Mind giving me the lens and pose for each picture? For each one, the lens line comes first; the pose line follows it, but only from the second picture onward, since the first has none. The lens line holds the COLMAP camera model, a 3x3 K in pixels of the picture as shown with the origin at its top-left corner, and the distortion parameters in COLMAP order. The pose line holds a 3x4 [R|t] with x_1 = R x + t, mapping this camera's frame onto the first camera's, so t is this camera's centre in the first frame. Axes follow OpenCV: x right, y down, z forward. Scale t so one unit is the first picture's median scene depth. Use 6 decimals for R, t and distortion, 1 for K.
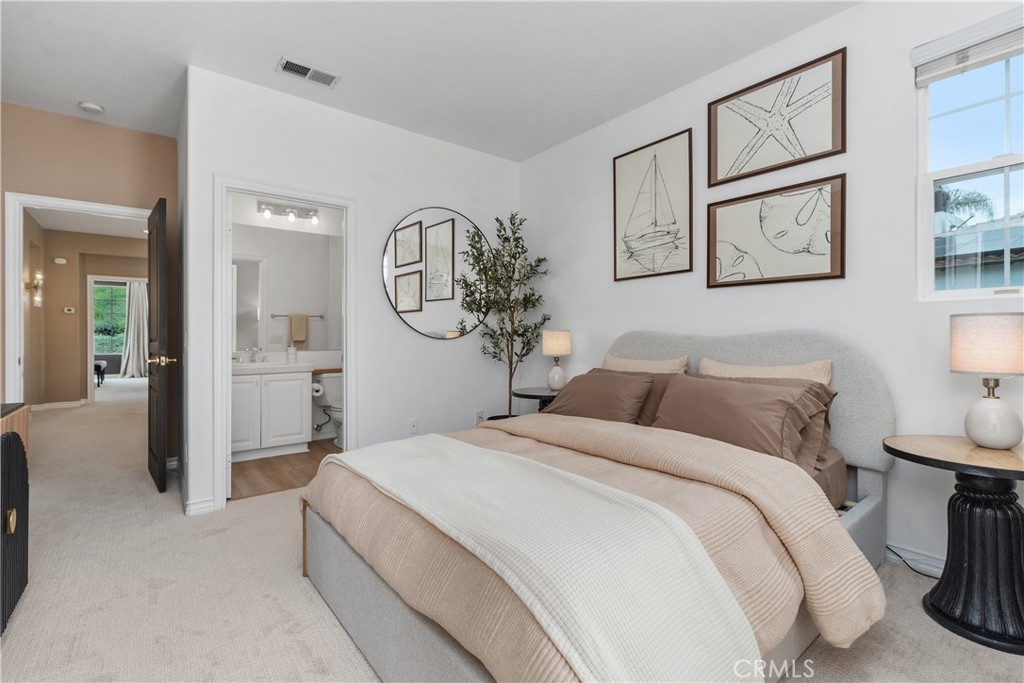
lens RADIAL K [[472.6, 0, 508.4], [0, 472.6, 339.3], [0, 0, 1]] dist [0.005181, 0.000169]
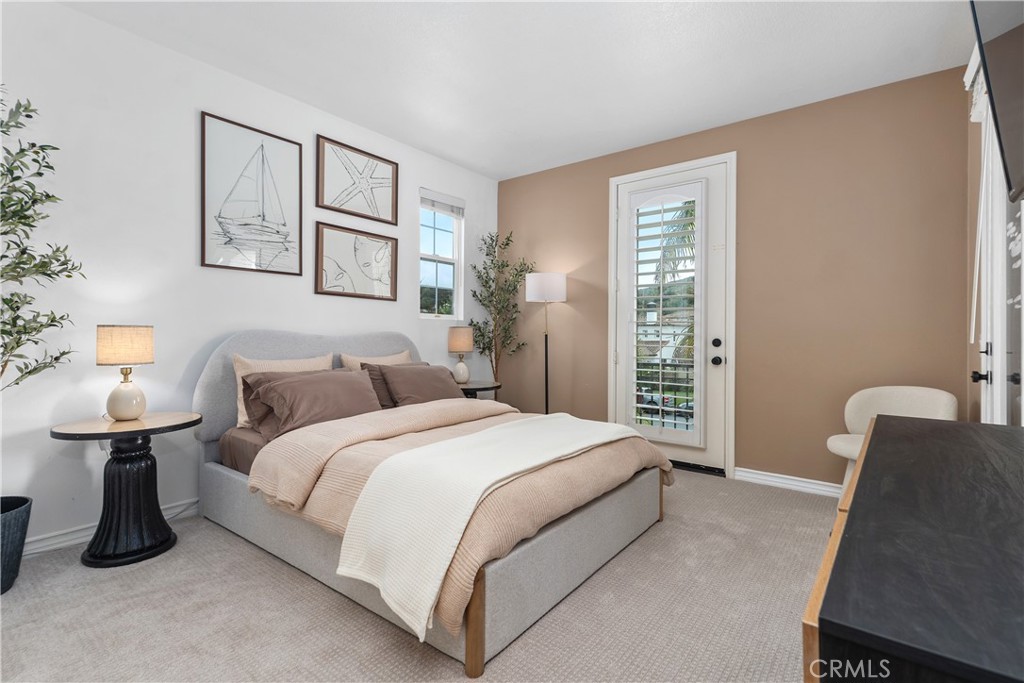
lens RADIAL K [[472.6, 0, 510.3], [0, 472.6, 337.5], [0, 0, 1]] dist [0.005181, 0.000169]
pose [[-0.246559, -0.009718, 0.969079, -0.833141], [-0.005839, 0.999946, 0.008542, -0.014620], [-0.969110, -0.003552, -0.246602, 0.844334]]
